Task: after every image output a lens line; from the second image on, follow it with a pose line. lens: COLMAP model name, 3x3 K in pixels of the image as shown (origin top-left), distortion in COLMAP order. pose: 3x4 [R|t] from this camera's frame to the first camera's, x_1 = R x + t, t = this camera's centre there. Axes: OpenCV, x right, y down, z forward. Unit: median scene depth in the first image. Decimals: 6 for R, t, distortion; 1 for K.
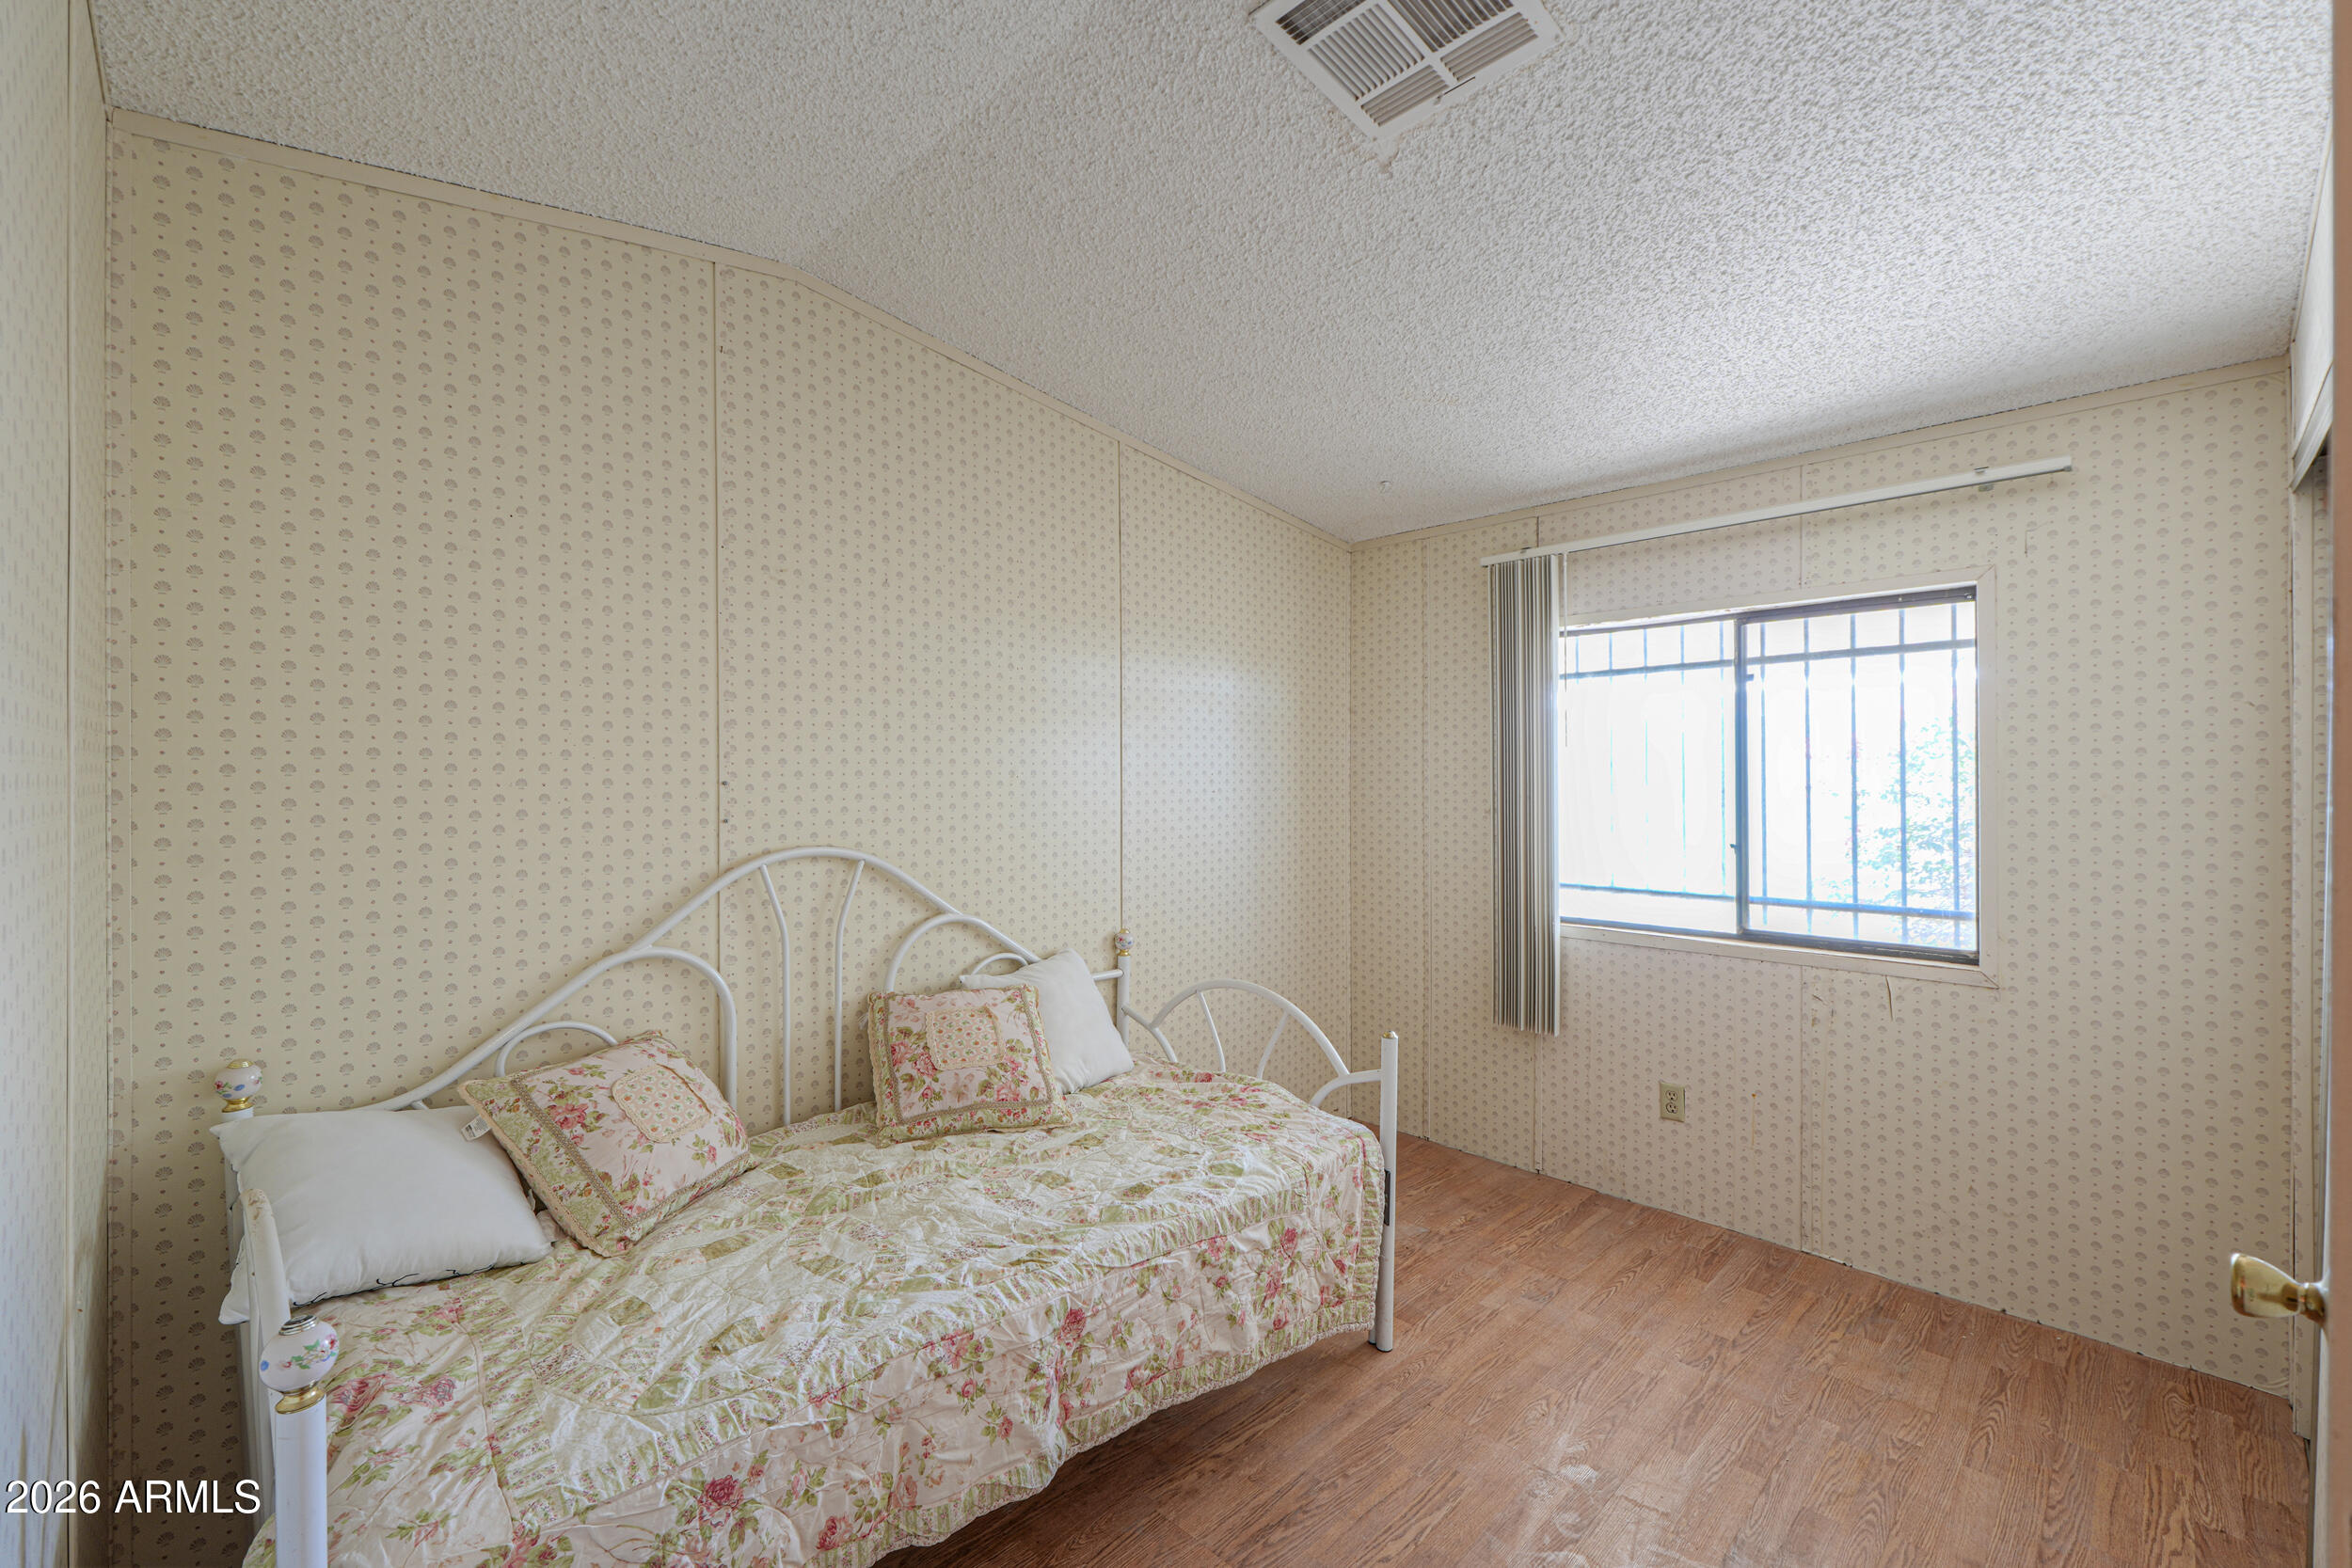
lens RADIAL K [[998.5, 0, 1168.7], [0, 998.5, 772.4], [0, 0, 1]] dist [-0.004562, 0.002125]
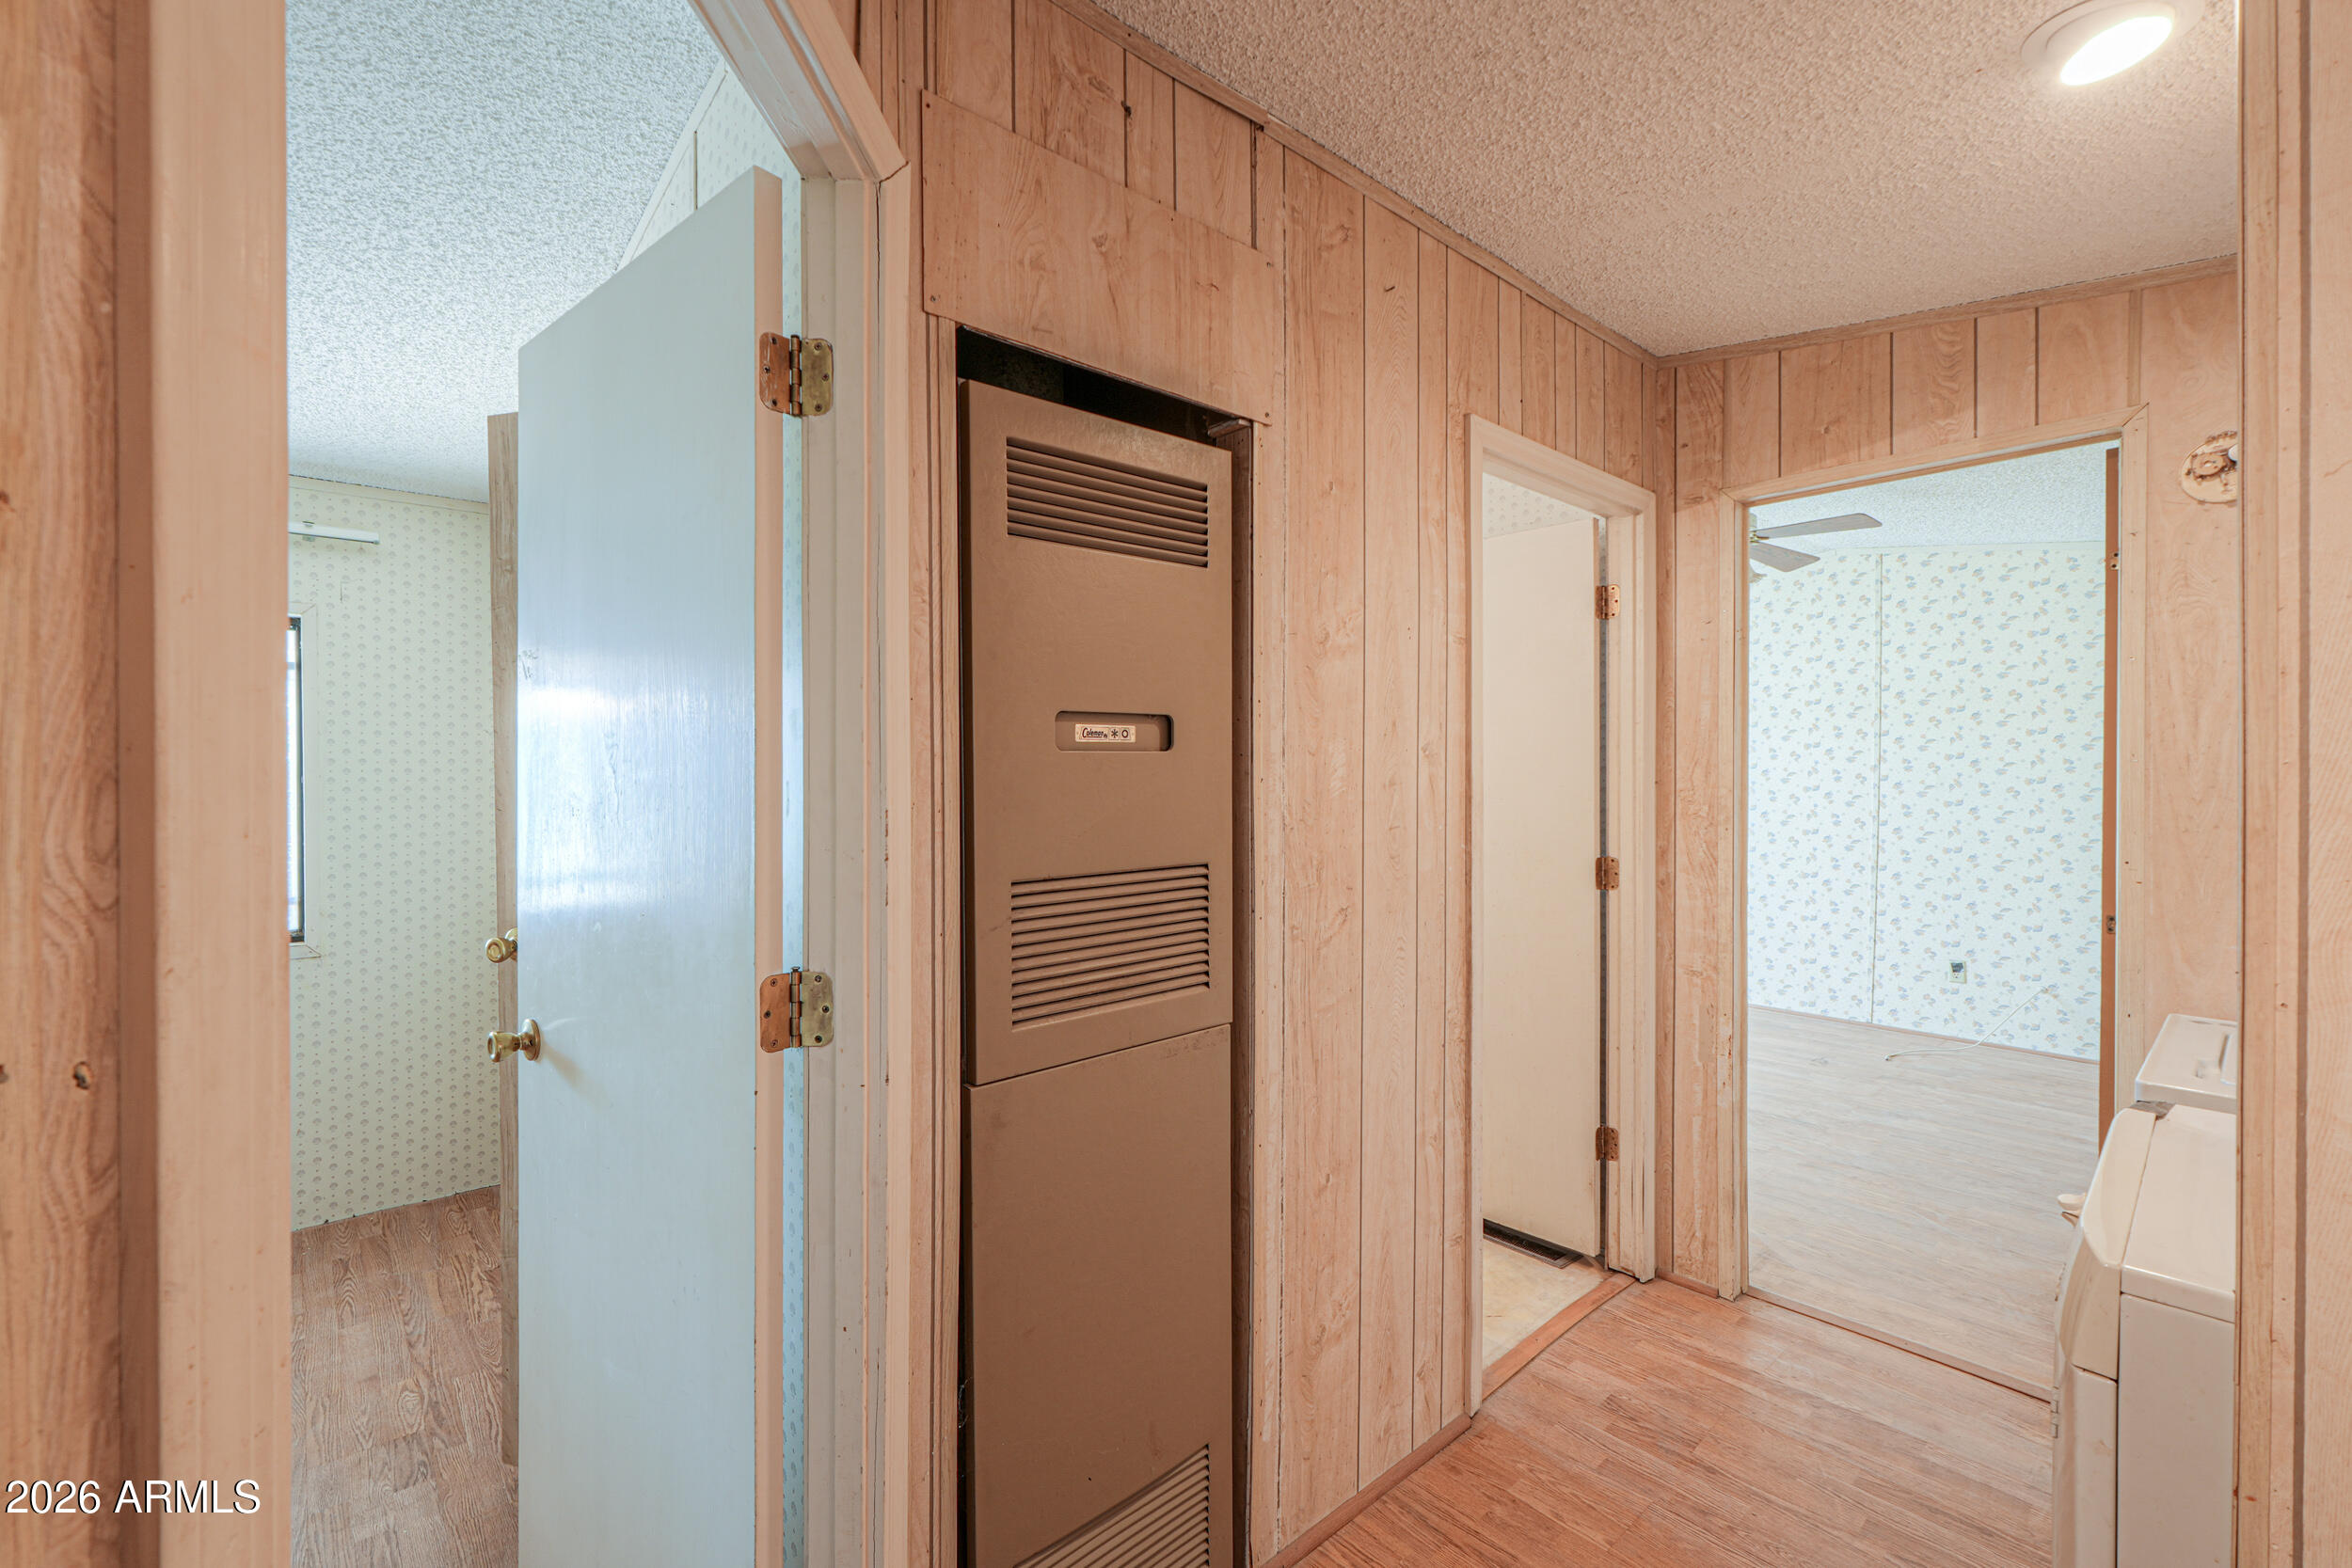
lens RADIAL K [[998.5, 0, 1123.2], [0, 998.5, 774.9], [0, 0, 1]] dist [-0.004562, 0.002125]
pose [[0.090669, -0.002246, 0.995879, -0.292712], [0.005614, 0.999983, 0.001744, 0.000691], [-0.995865, 0.005433, 0.090680, -0.081321]]
